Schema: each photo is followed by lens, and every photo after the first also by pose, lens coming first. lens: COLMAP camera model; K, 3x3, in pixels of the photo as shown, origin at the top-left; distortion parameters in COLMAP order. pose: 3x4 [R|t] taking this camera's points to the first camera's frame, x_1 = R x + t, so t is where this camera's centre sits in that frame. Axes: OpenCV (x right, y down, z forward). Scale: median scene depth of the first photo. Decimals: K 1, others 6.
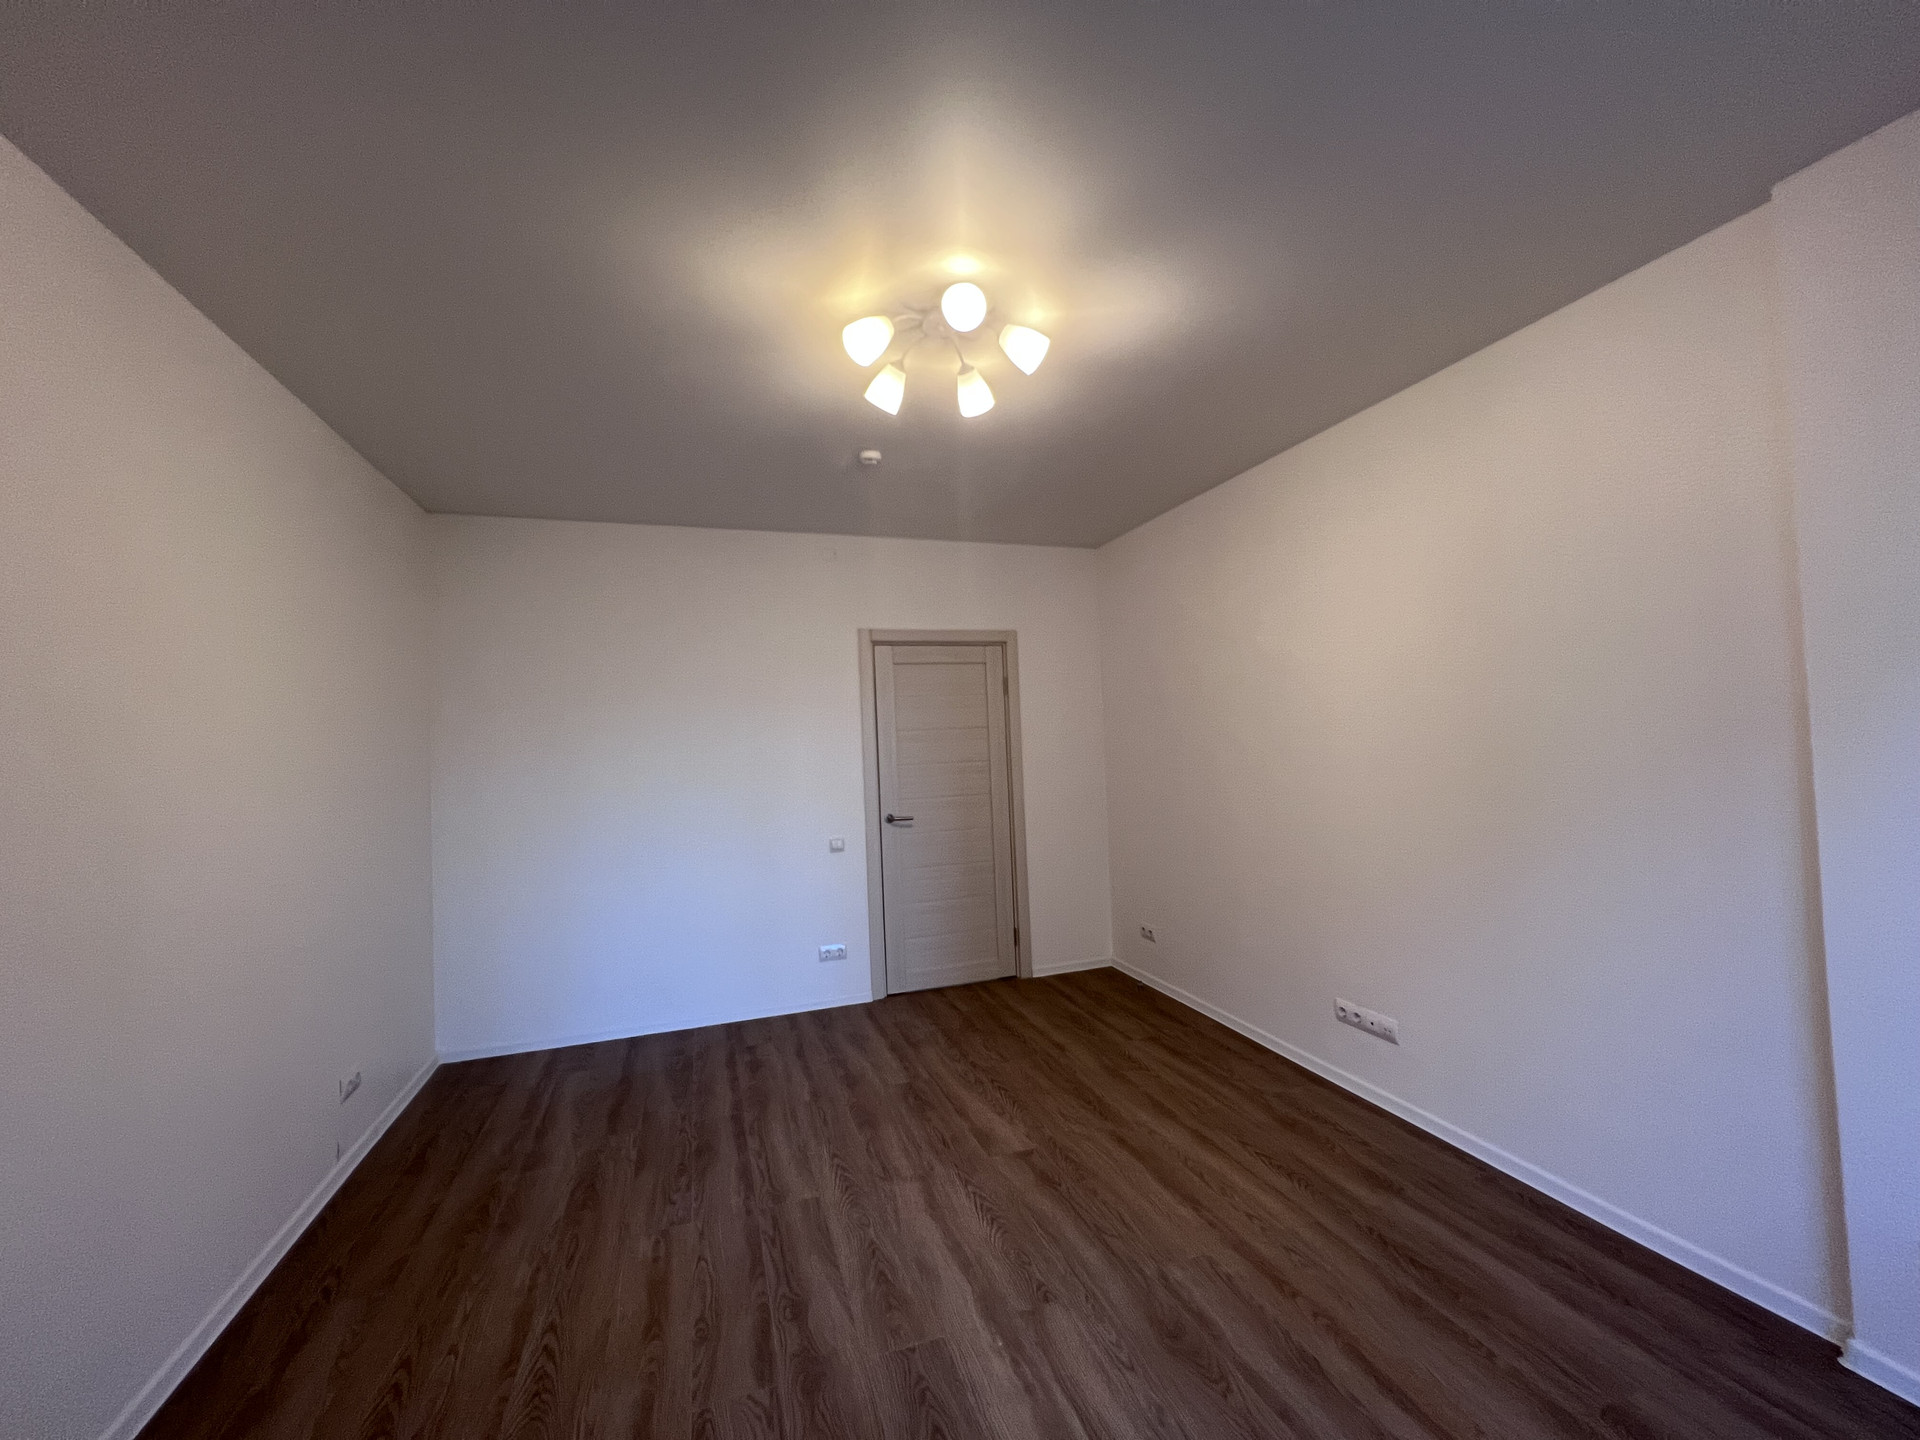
lens RADIAL K [[771.4, 0, 966.3], [0, 771.4, 718.9], [0, 0, 1]] dist [0.001746, 0.000067]
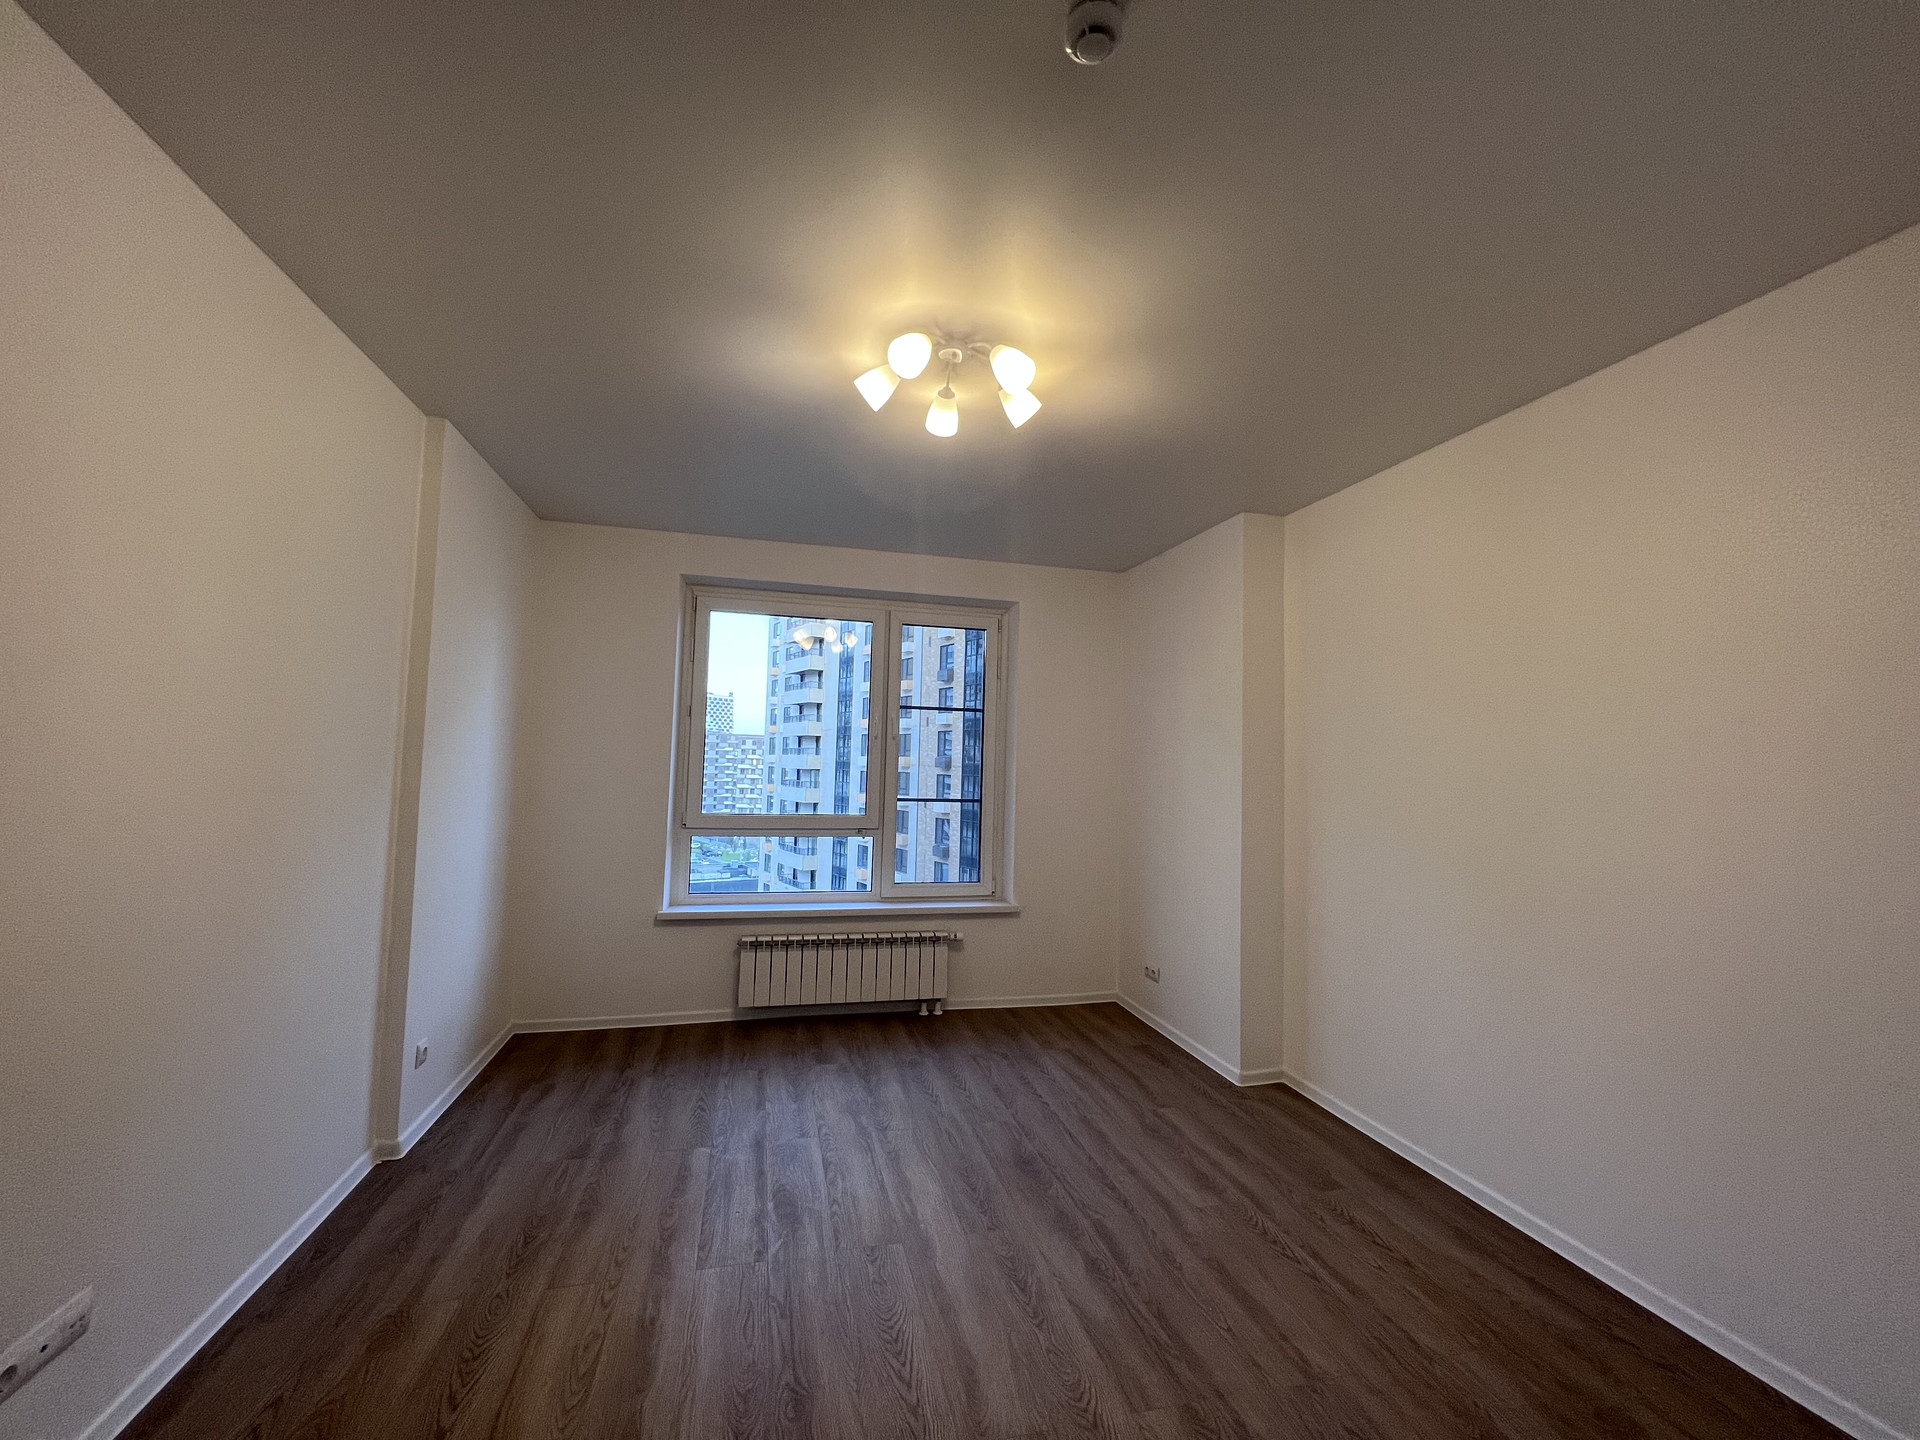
lens RADIAL K [[771.4, 0, 964.2], [0, 771.4, 717.3], [0, 0, 1]] dist [0.001746, 0.000067]
pose [[-0.996877, 0.015072, 0.077518, -0.122693], [0.007539, 0.995298, -0.096565, 0.081269], [-0.078609, -0.095679, -0.992303, 2.081270]]
